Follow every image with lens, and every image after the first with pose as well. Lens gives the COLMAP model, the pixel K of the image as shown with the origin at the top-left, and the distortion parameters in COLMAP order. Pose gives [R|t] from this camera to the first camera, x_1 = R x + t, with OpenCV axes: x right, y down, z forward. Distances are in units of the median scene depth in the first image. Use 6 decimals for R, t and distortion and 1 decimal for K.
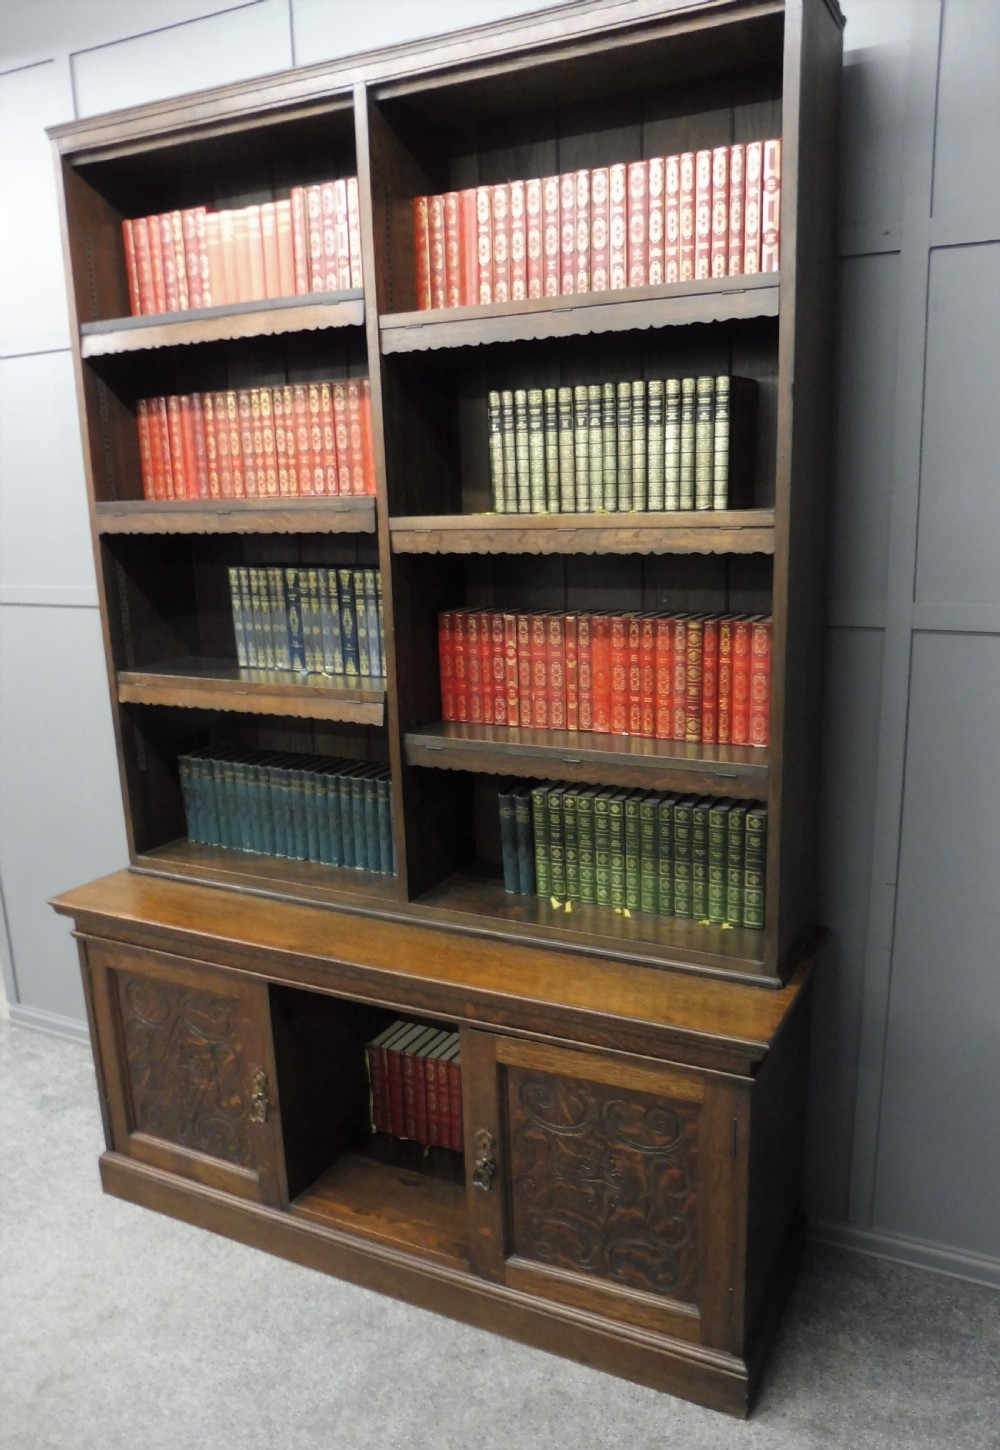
lens RADIAL K [[1079.1, 0, 542.1], [0, 1079.1, 753.3], [0, 0, 1]] dist [-0.045166, 0.002343]
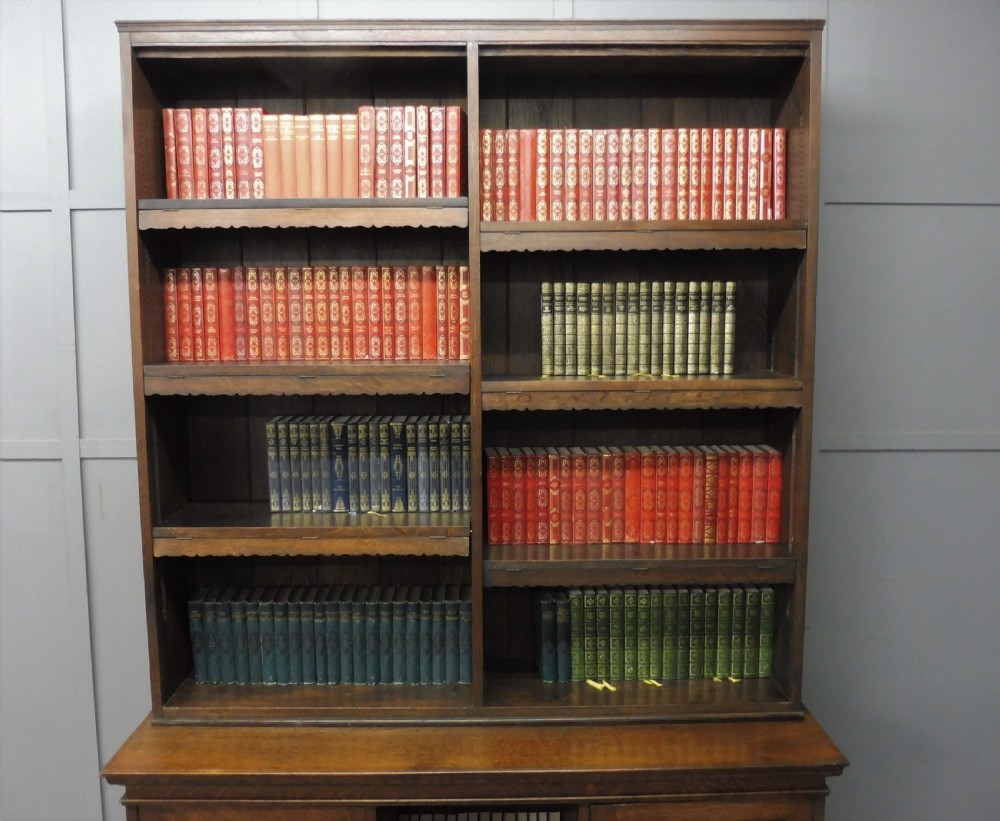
lens RADIAL K [[873.3, 0, 501.1], [0, 873.3, 402.2], [0, 0, 1]] dist [-0.024753, -0.025290]
pose [[0.893898, -0.030008, 0.447265, -0.515087], [0.091931, 0.988822, -0.117390, -0.072940], [-0.438742, 0.146053, 0.886664, 0.114169]]
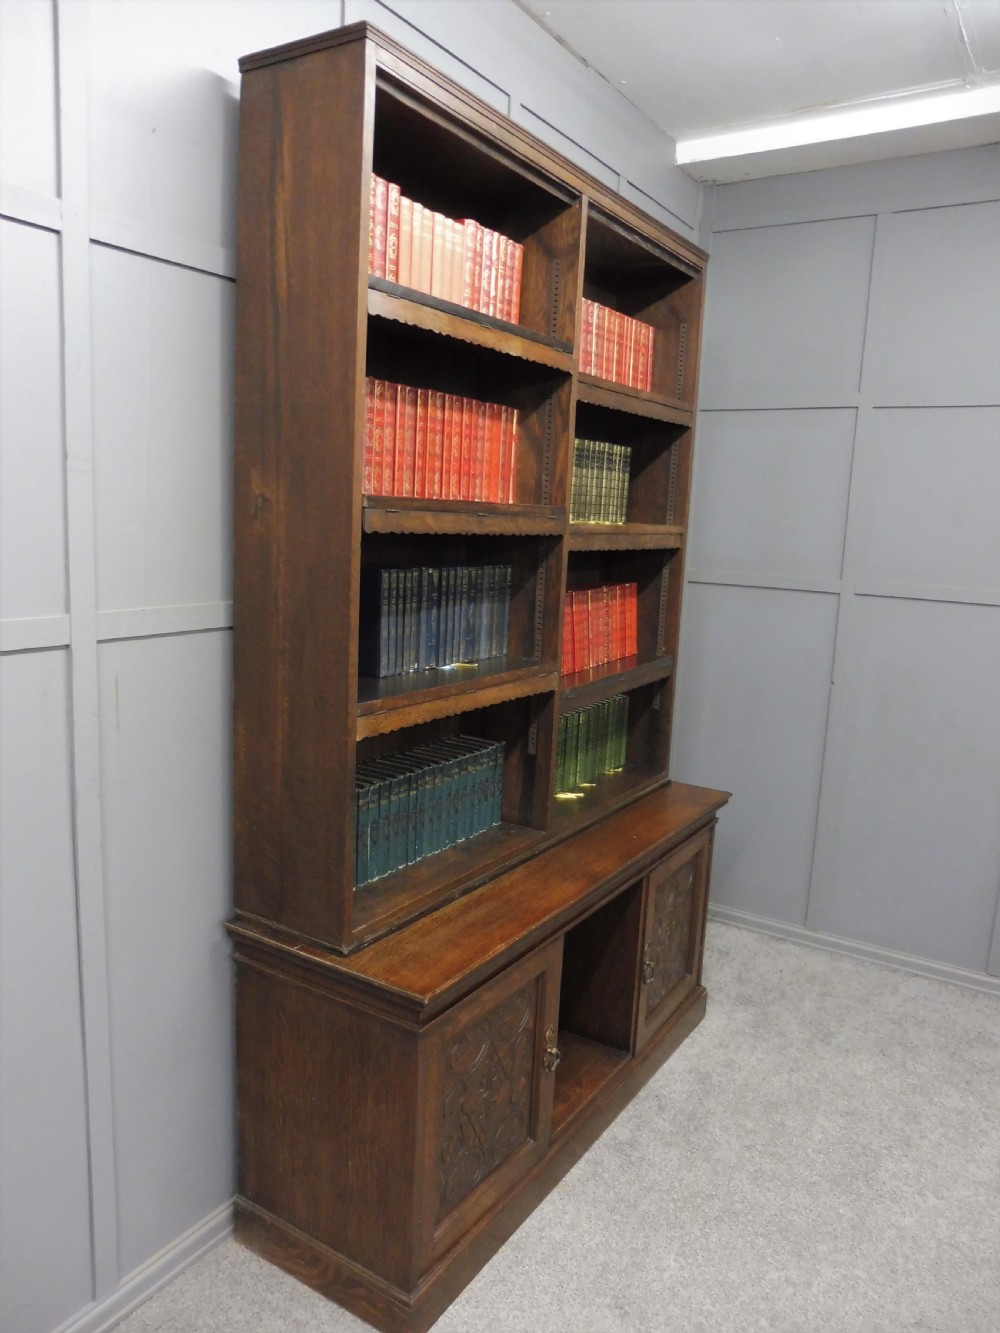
lens RADIAL K [[969.0, 0, 479.2], [0, 969.0, 679.1], [0, 0, 1]] dist [-0.040030, 0.006060]
pose [[0.126796, -0.144146, 0.981399, -1.204587], [0.191055, 0.974408, 0.118435, -0.179030], [-0.973356, 0.172484, 0.151091, 0.881298]]
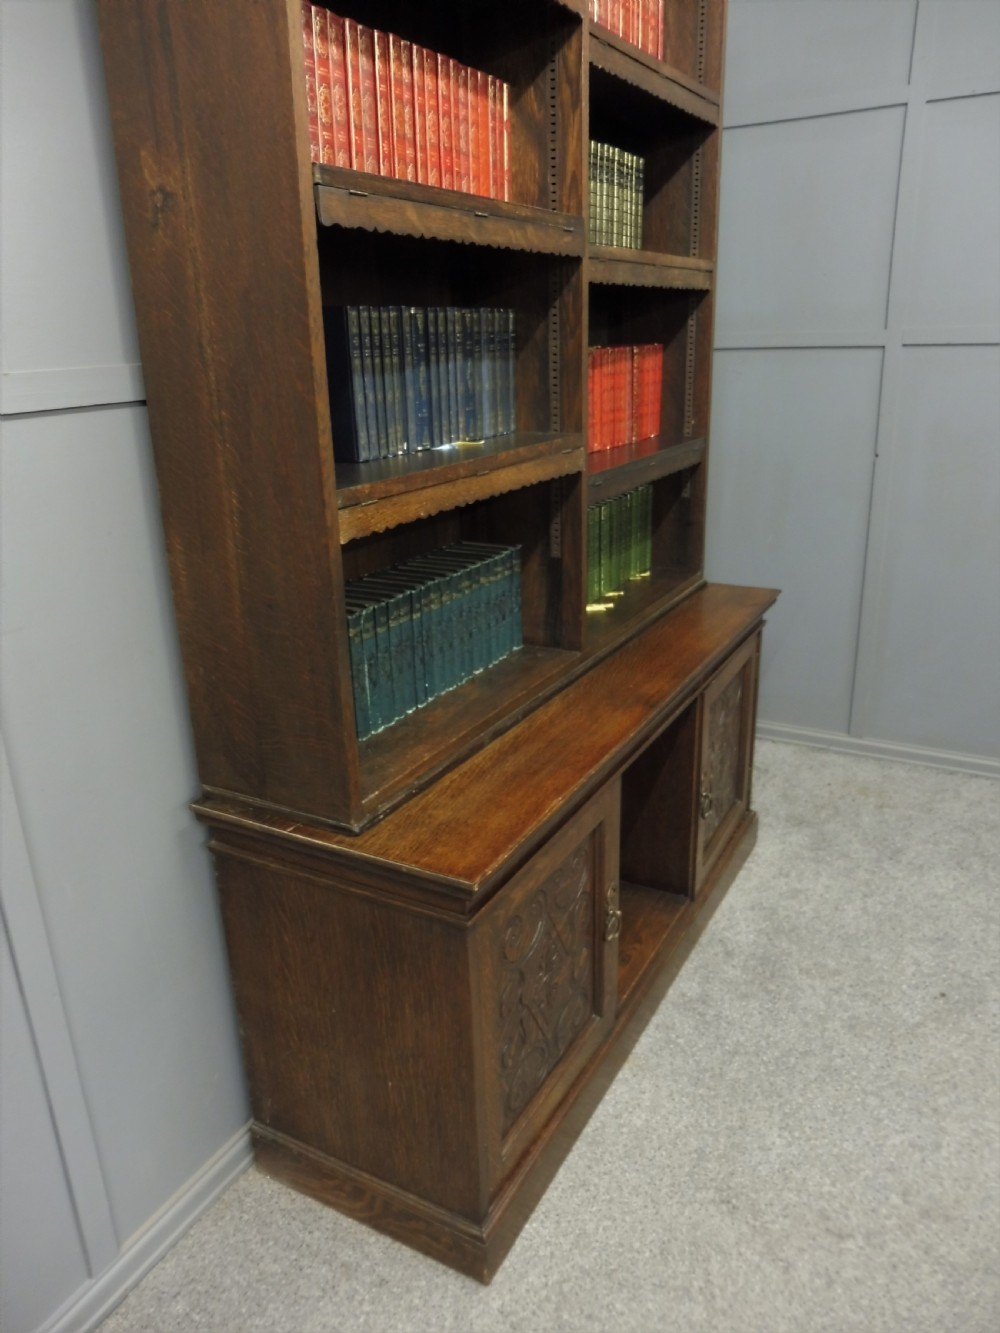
lens RADIAL K [[969.0, 0, 493.0], [0, 969.0, 683.8], [0, 0, 1]] dist [-0.040030, 0.006060]
pose [[0.060292, -0.321720, 0.944913, -0.993942], [0.264014, 0.918063, 0.295732, -0.122105], [-0.962633, 0.231640, 0.140290, 0.964068]]
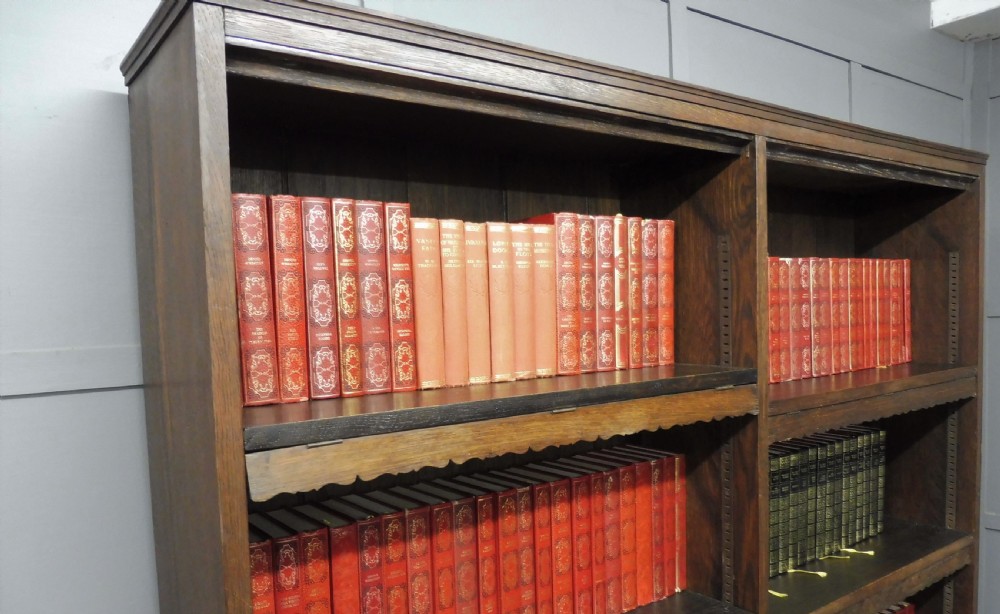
lens RADIAL K [[766.1, 0, 529.3], [0, 766.1, 380.7], [0, 0, 1]] dist [-0.032219, -0.006525]
pose [[0.442267, -0.076156, 0.893644, -0.667631], [0.240099, 0.970075, -0.036156, -0.392290], [-0.864148, 0.230554, 0.447317, 0.782060]]
